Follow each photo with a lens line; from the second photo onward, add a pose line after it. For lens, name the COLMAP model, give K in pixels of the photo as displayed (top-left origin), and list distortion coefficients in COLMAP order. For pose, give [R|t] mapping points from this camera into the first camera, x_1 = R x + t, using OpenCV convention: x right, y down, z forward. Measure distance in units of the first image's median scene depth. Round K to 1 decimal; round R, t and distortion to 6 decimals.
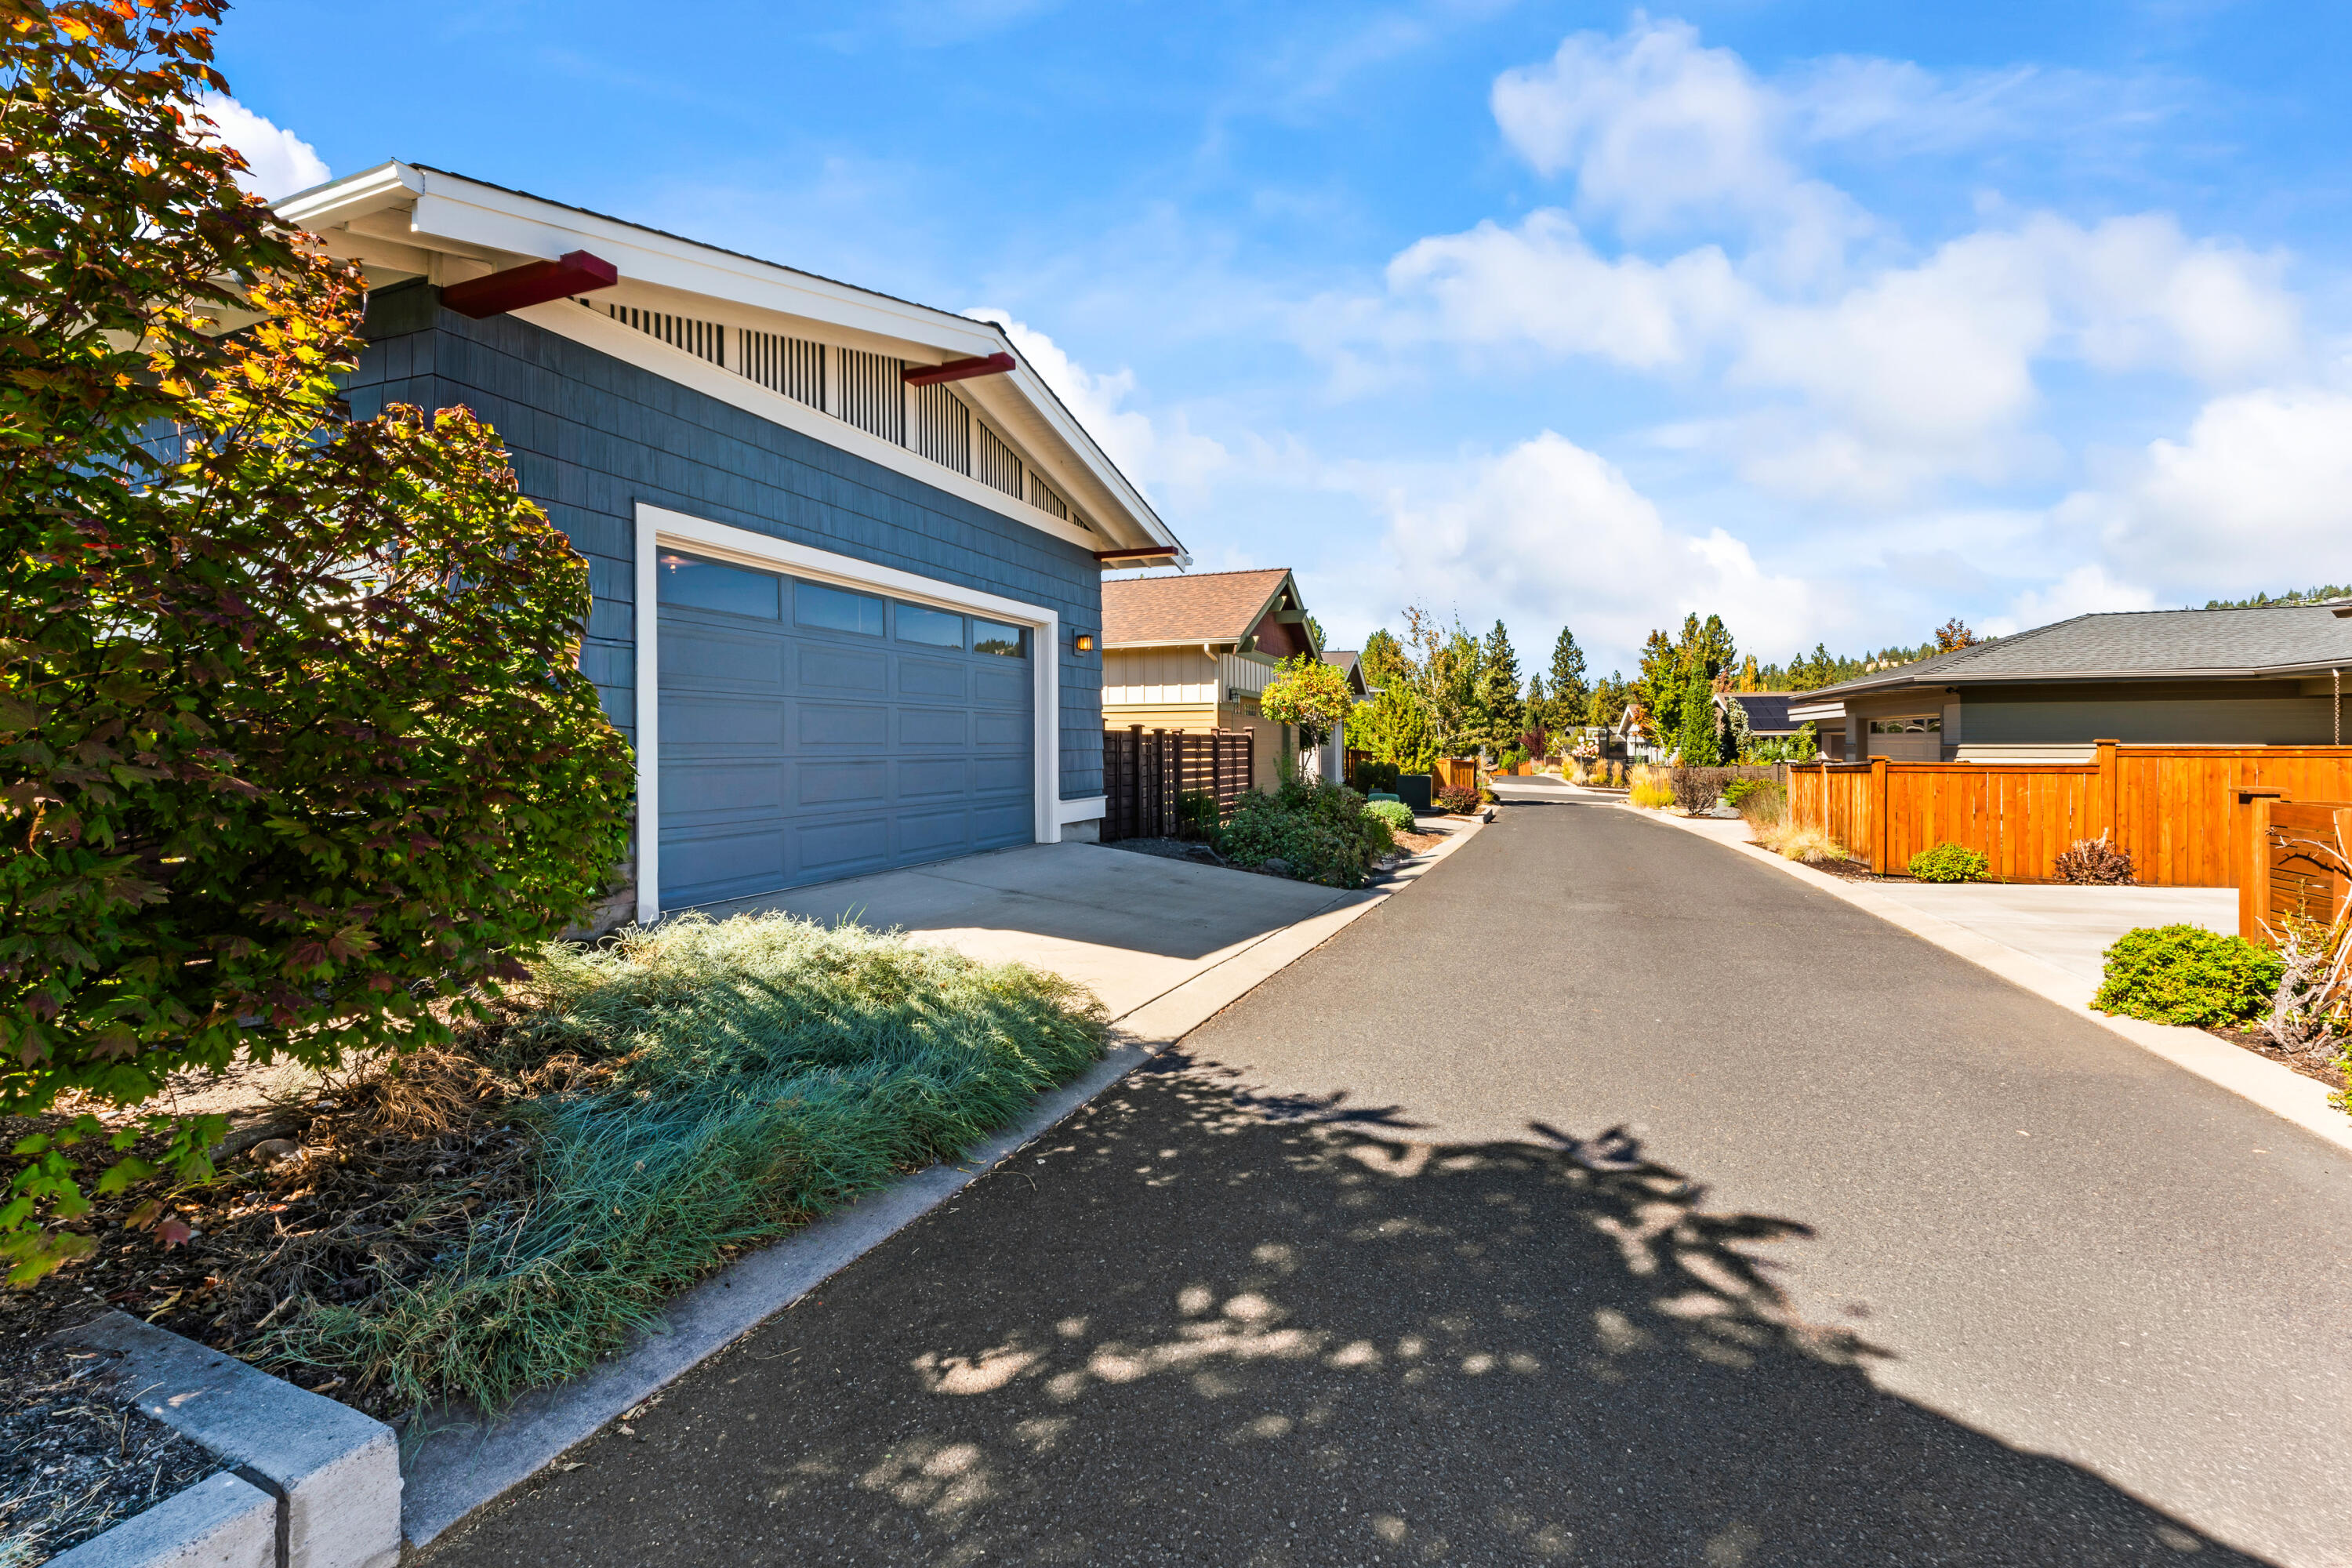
lens RADIAL K [[938.6, 0, 1155.5], [0, 938.6, 760.2], [0, 0, 1]] dist [-0.000781, -0.001057]
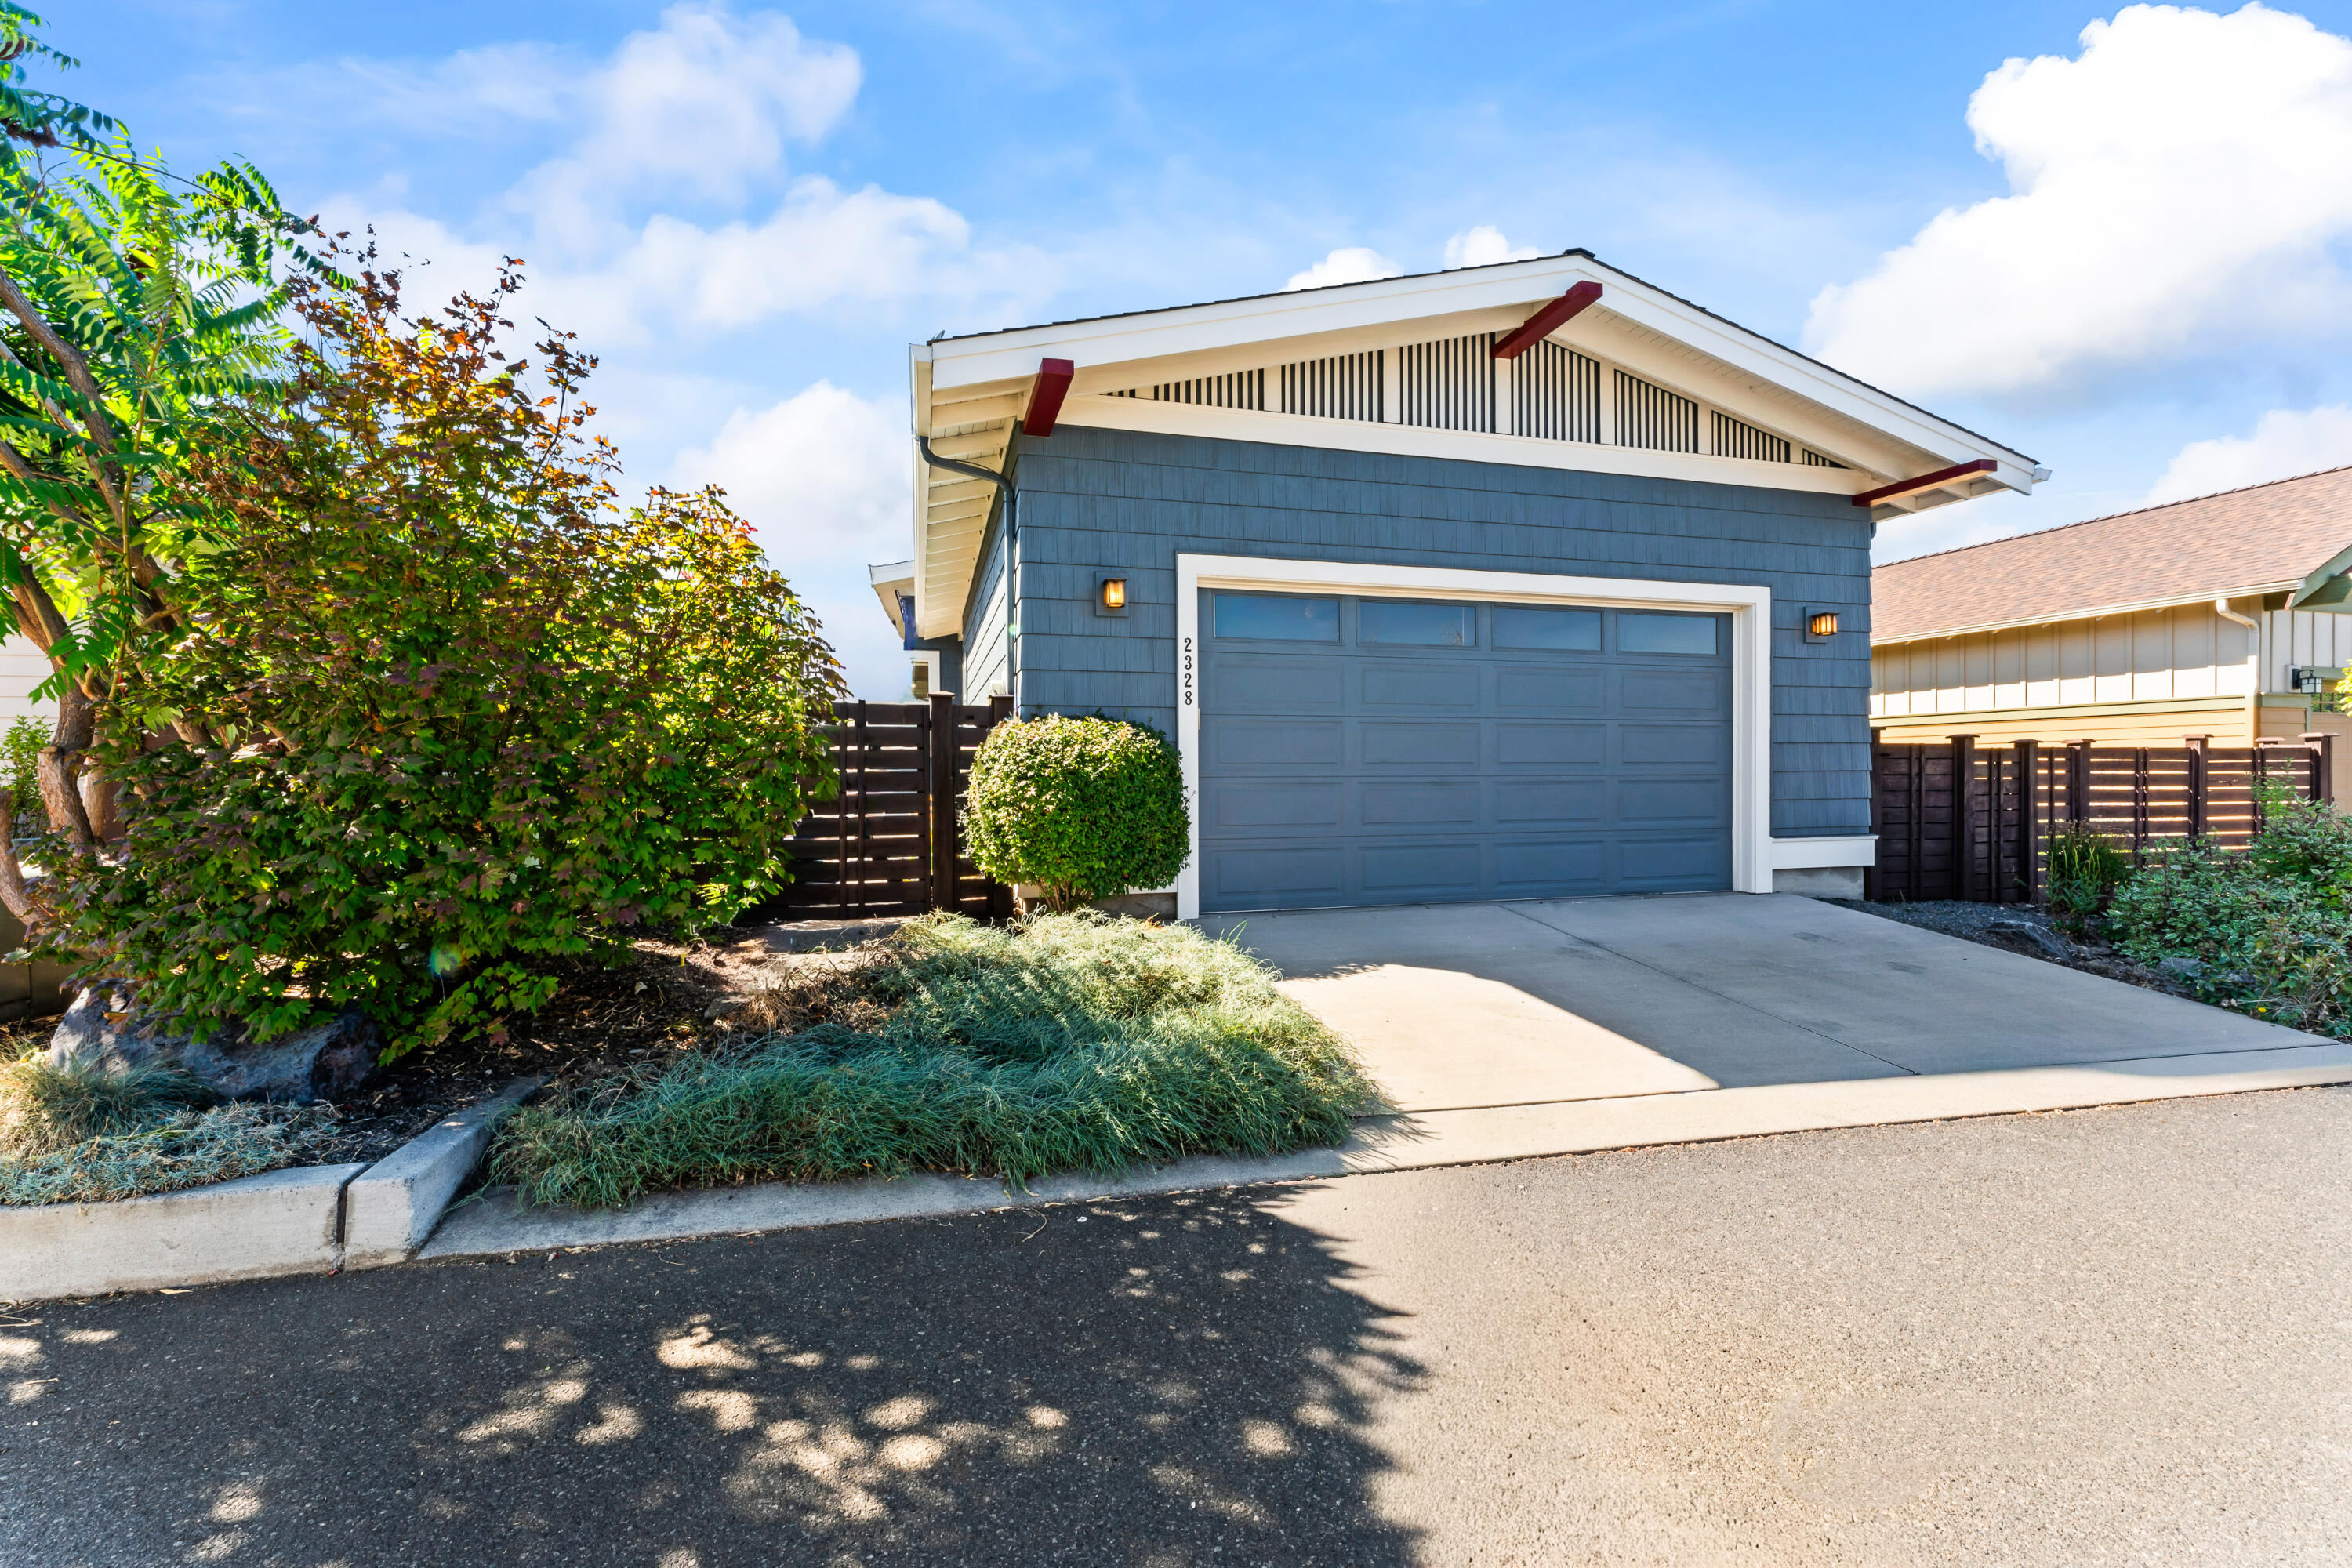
lens RADIAL K [[938.6, 0, 1163.0], [0, 938.6, 804.6], [0, 0, 1]] dist [-0.000781, -0.001057]
pose [[0.623762, 0.027706, -0.781123, 0.242782], [-0.009977, 0.999572, 0.027487, 0.000141], [0.781550, -0.009352, 0.623772, 0.192057]]
